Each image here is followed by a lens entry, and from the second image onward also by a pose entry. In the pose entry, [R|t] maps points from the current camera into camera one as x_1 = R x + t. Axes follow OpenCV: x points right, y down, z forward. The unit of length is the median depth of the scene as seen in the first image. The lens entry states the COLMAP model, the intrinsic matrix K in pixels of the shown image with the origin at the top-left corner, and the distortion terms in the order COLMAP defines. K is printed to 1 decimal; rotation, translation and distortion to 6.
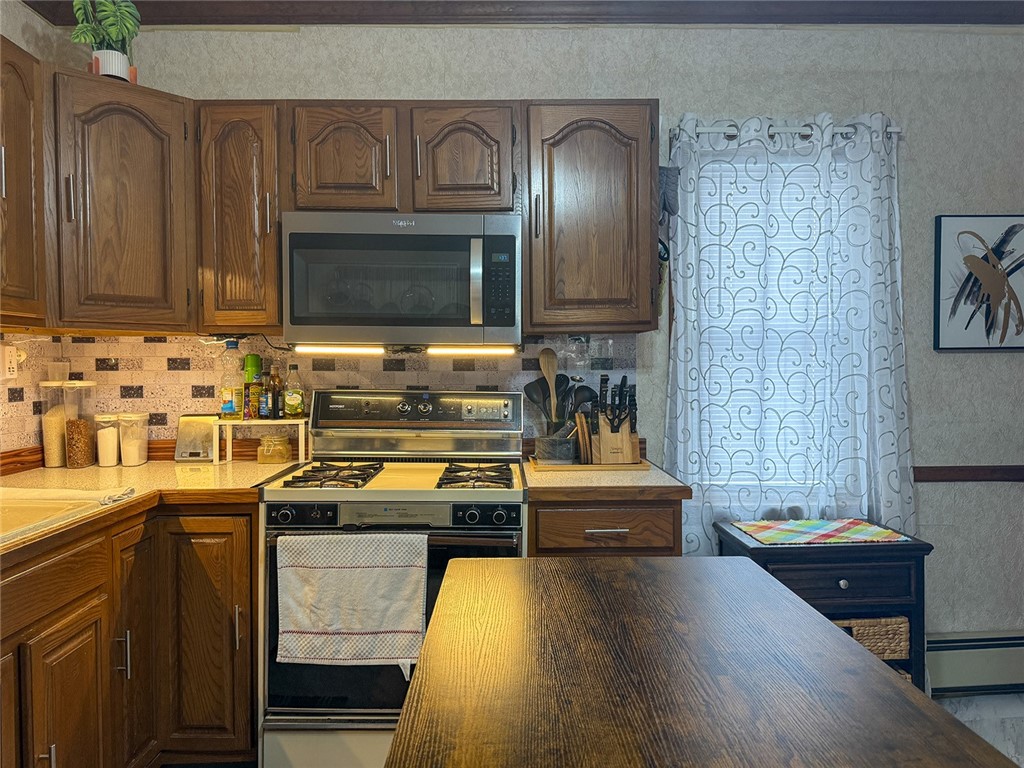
lens RADIAL K [[754.8, 0, 511.7], [0, 754.8, 385.9], [0, 0, 1]] dist [0.040290, -0.036831]
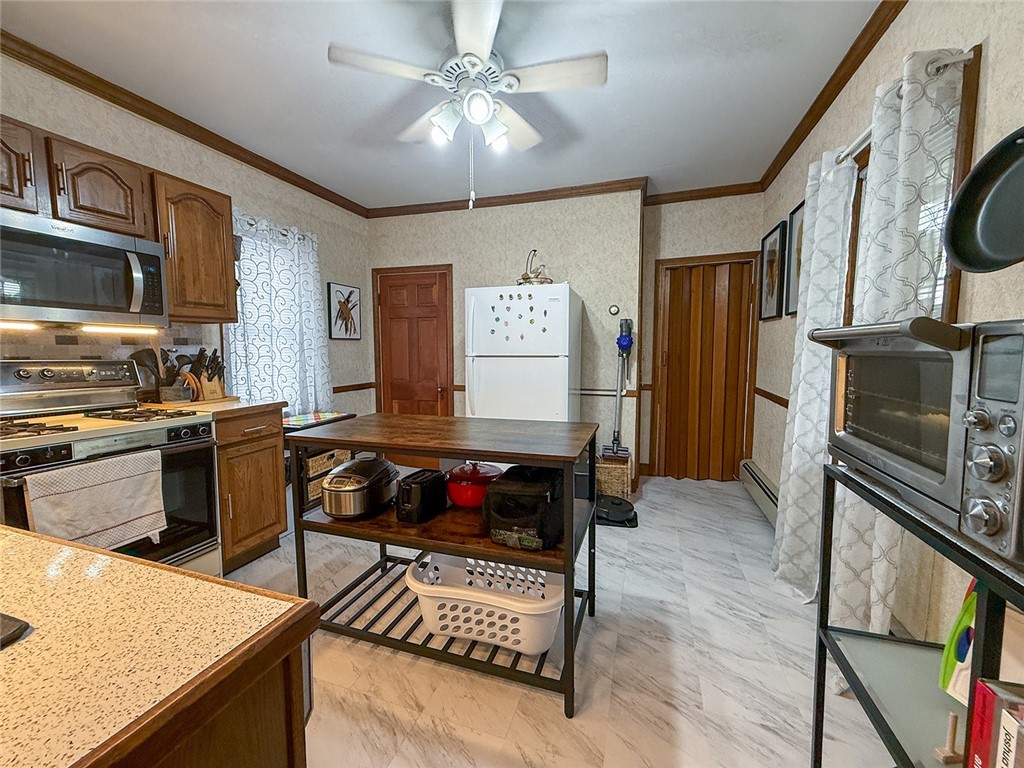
lens RADIAL K [[413.3, 0, 511.3], [0, 413.3, 386.3], [0, 0, 1]] dist [-0.001028, 0.000109]
pose [[0.334783, -0.080798, 0.938825, -0.523154], [0.025600, 0.996729, 0.076653, 0.017935], [-0.941947, -0.001628, 0.335756, 0.029726]]
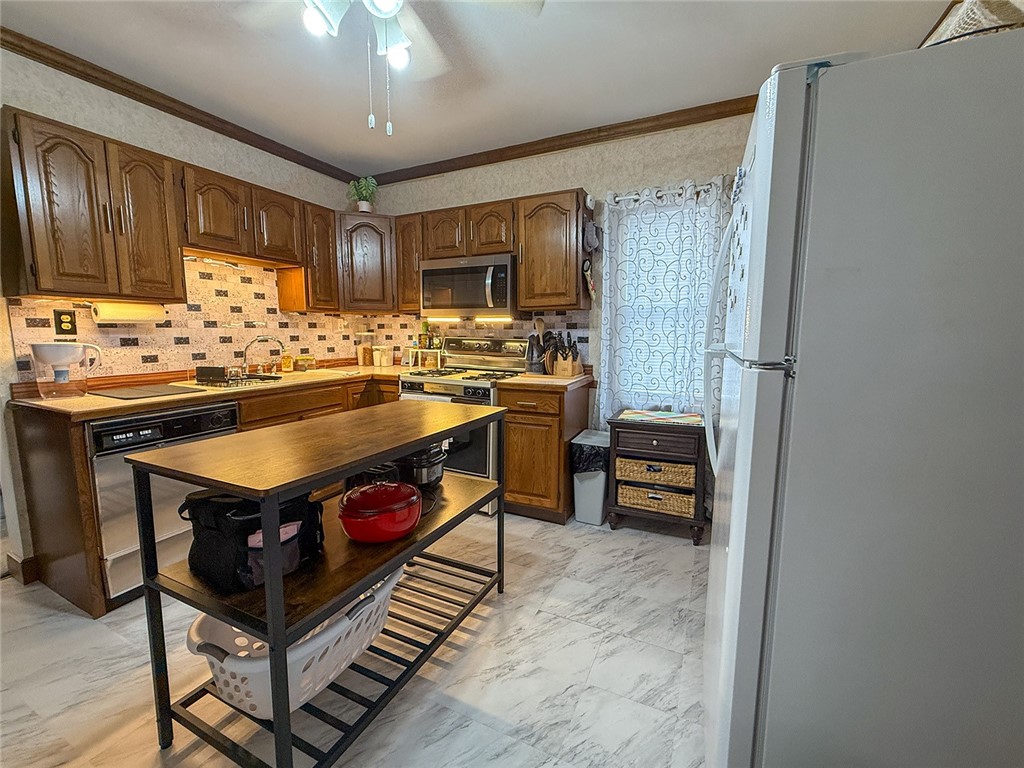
lens RADIAL K [[413.3, 0, 510.9], [0, 413.3, 384.7], [0, 0, 1]] dist [-0.001028, 0.000109]
pose [[0.897557, 0.062121, -0.436500, 0.493439], [-0.018732, 0.994503, 0.103017, 0.015873], [0.440501, -0.084287, 0.893787, -0.055593]]
